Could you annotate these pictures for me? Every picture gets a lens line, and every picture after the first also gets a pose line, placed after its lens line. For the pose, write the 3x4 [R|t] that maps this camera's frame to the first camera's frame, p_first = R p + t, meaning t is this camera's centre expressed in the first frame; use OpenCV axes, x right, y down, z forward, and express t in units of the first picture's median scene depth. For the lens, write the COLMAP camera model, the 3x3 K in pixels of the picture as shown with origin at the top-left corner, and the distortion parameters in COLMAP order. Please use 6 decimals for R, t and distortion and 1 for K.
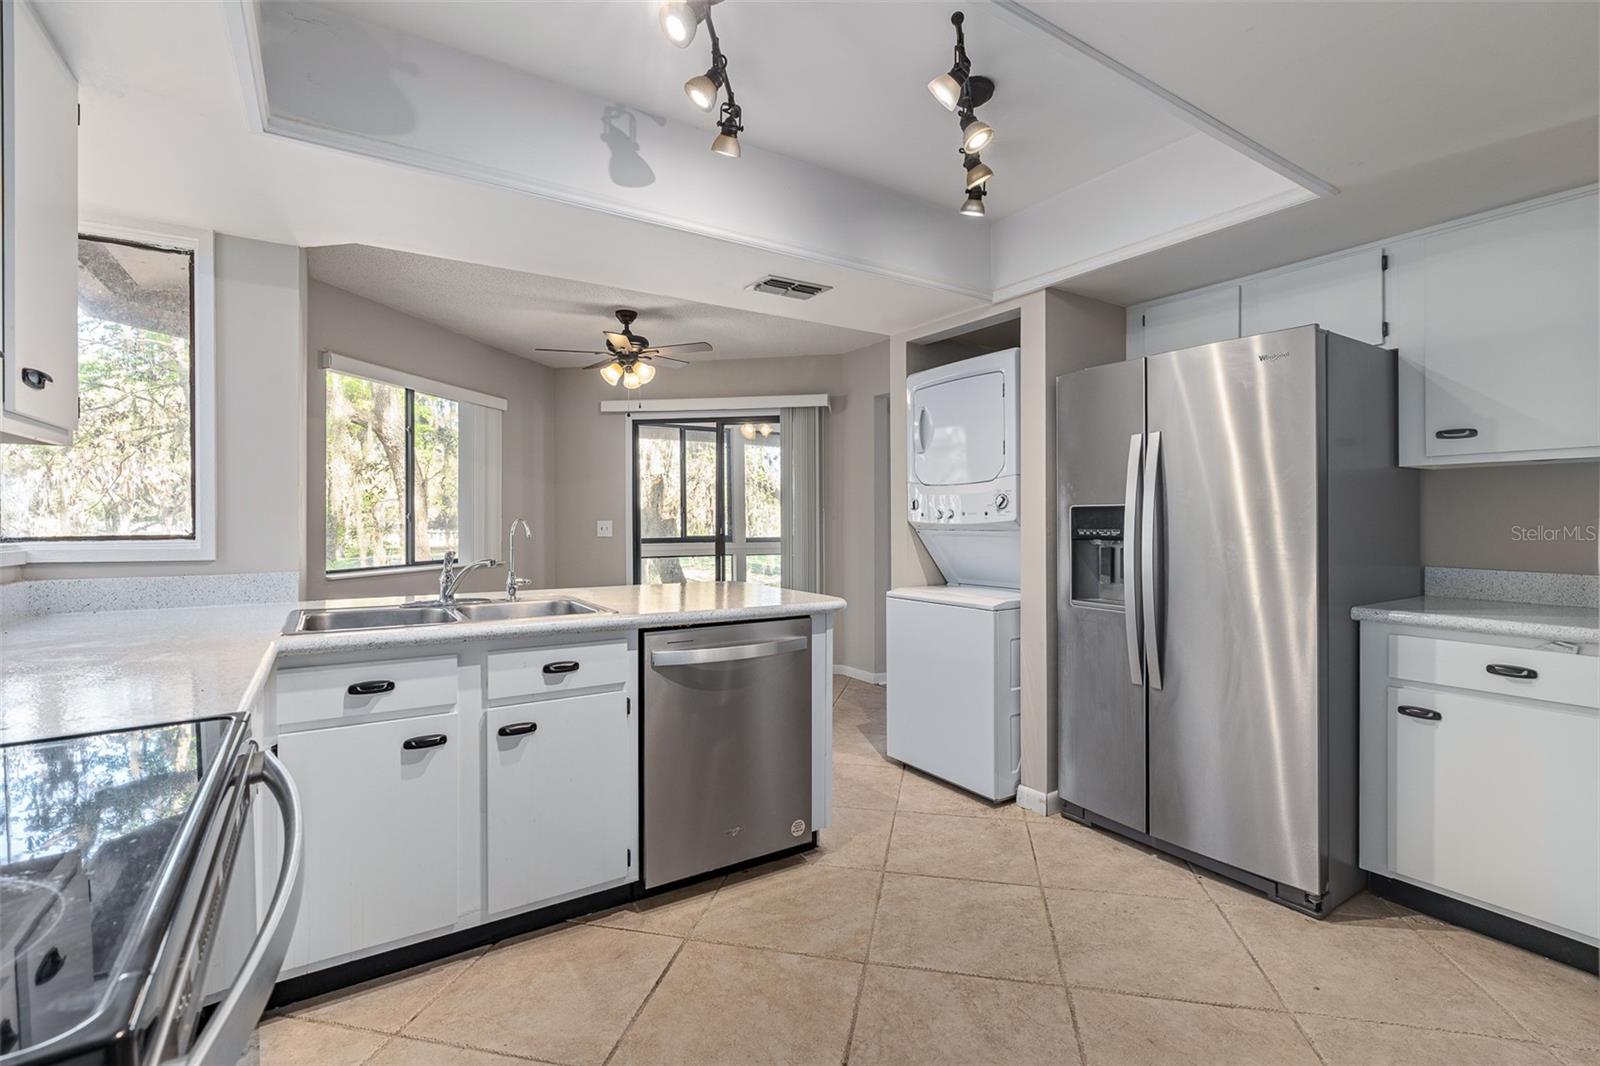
lens RADIAL K [[718.1, 0, 800.8], [0, 718.1, 526.6], [0, 0, 1]] dist [-0.005307, 0.000795]
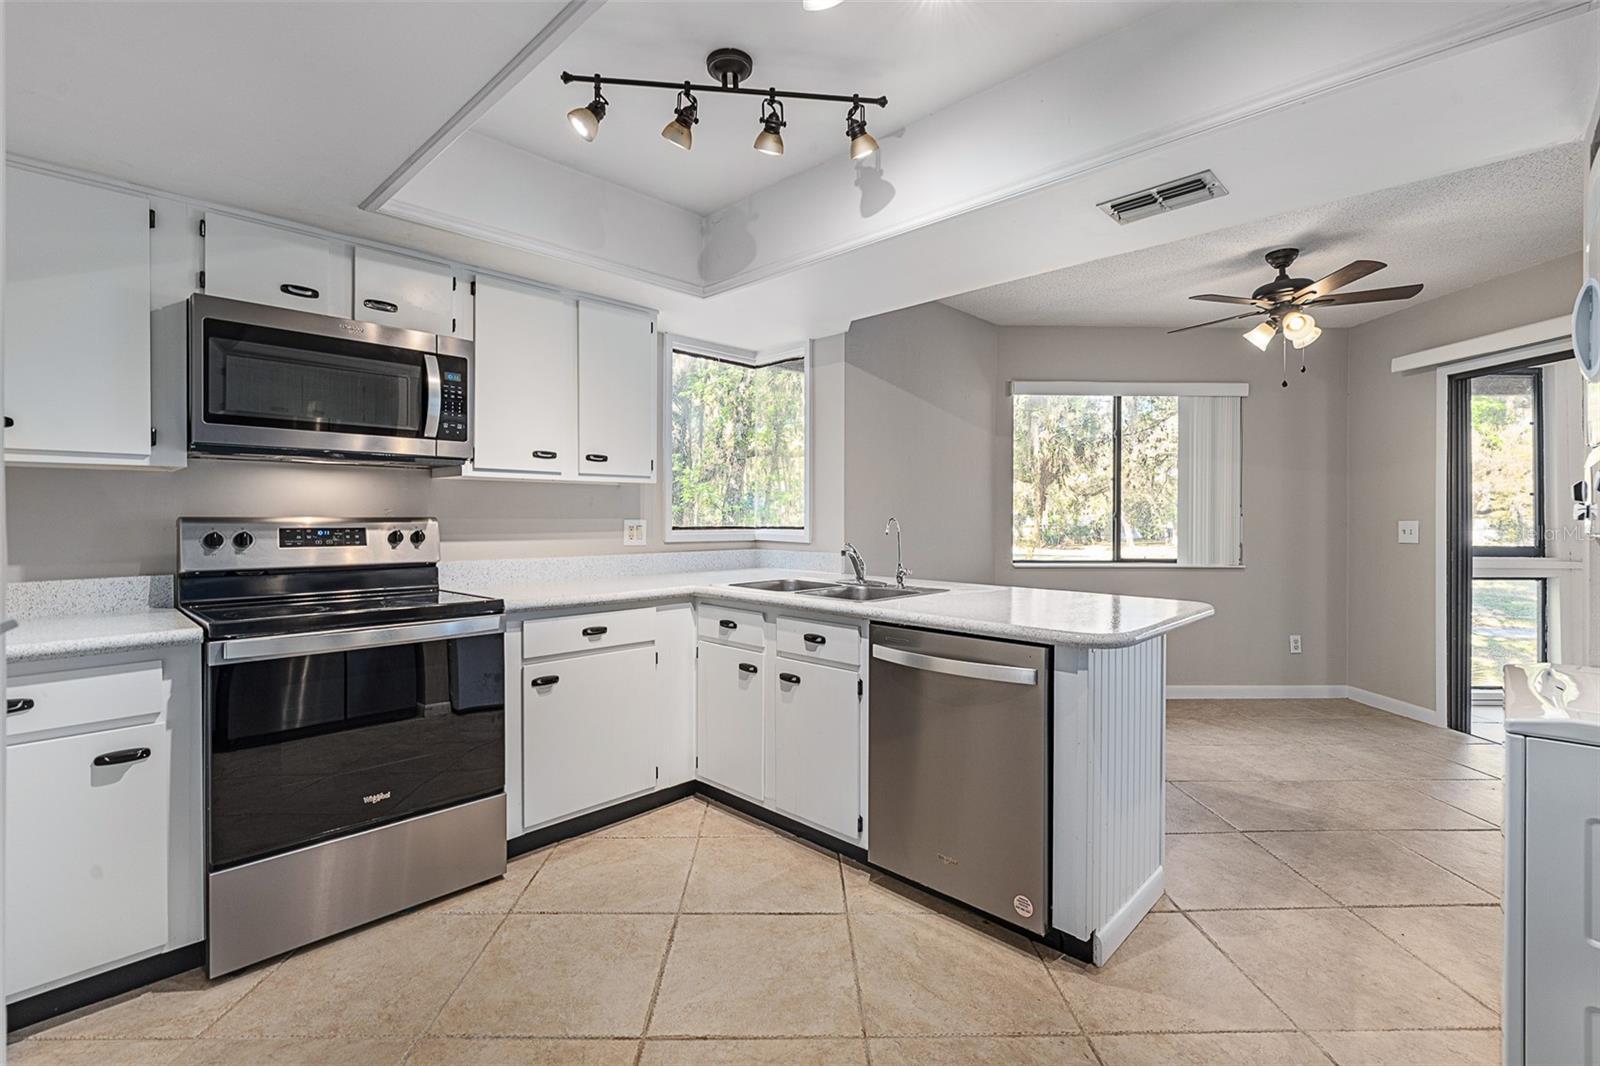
lens RADIAL K [[723.7, 0, 807.8], [0, 723.7, 525.2], [0, 0, 1]] dist [-0.001506, 0.000190]
pose [[0.227747, 0.012411, -0.973641, 0.829488], [-0.012081, 0.999878, 0.009919, -0.010677], [0.973645, 0.009503, 0.227869, 0.665773]]
